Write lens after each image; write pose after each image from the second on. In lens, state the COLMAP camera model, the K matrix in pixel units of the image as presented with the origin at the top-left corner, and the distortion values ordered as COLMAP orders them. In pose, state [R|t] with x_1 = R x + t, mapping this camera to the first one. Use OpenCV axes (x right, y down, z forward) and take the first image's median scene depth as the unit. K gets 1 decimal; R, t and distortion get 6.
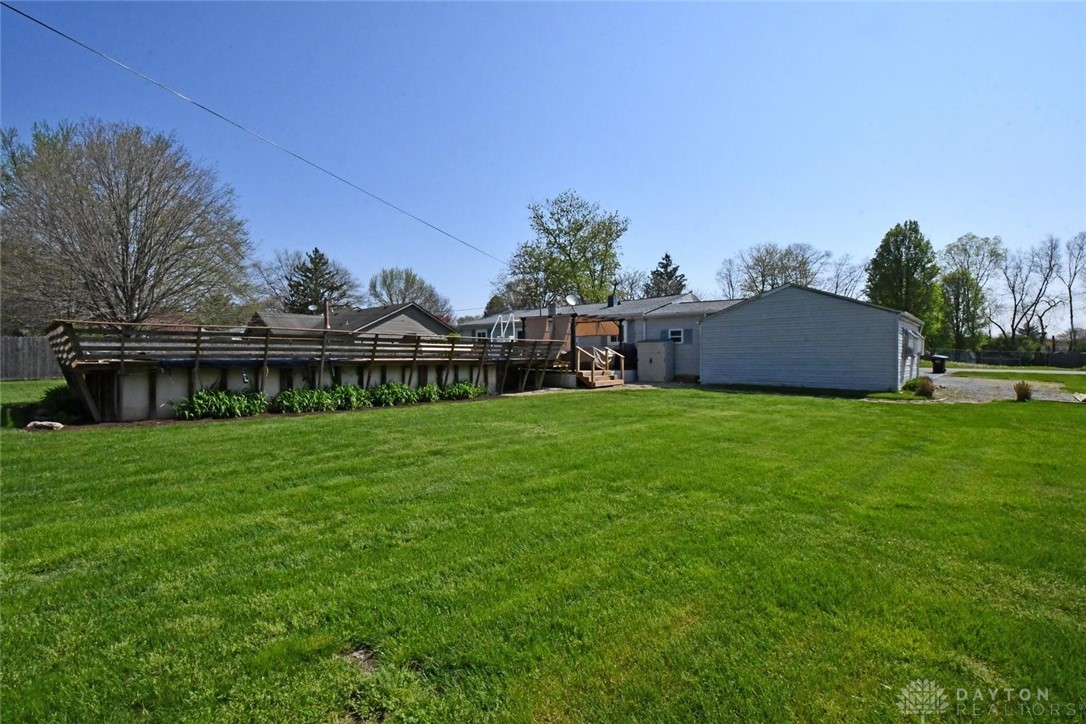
lens RADIAL K [[474.4, 0, 543.5], [0, 474.4, 361.4], [0, 0, 1]] dist [-0.015770, -0.004923]
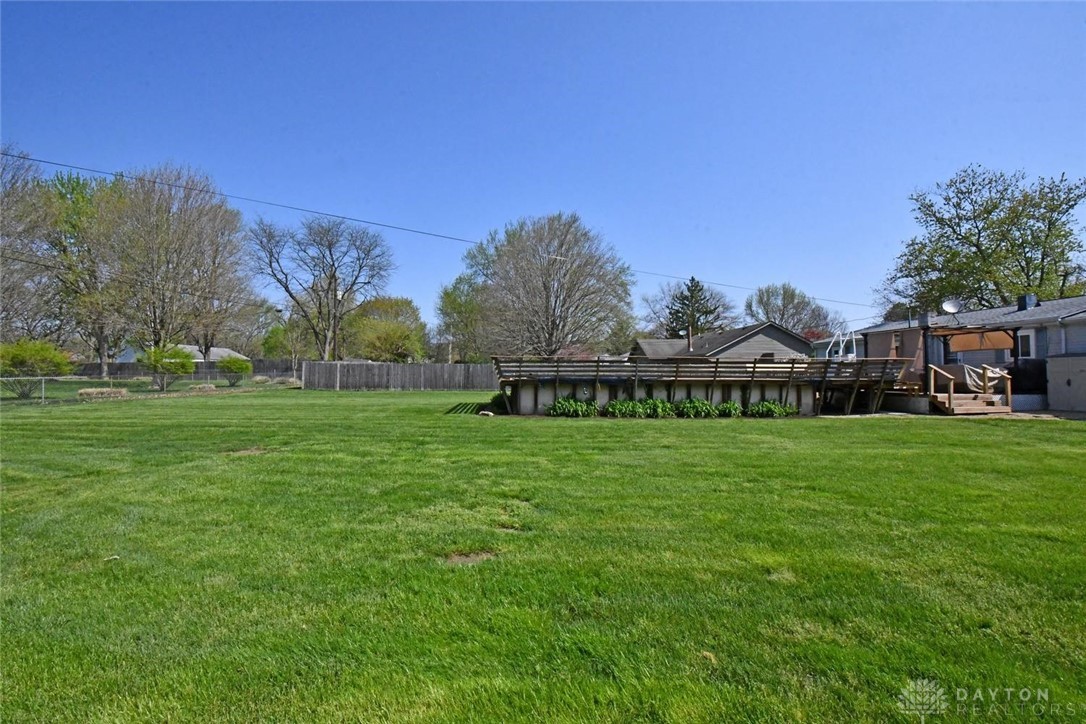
lens RADIAL K [[474.4, 0, 541.2], [0, 474.4, 365.8], [0, 0, 1]] dist [-0.015770, -0.004923]
pose [[0.713175, -0.014415, -0.700838, 0.143774], [-0.009136, 0.999512, -0.029856, 0.001598], [0.700927, 0.027695, 0.712695, -0.070045]]
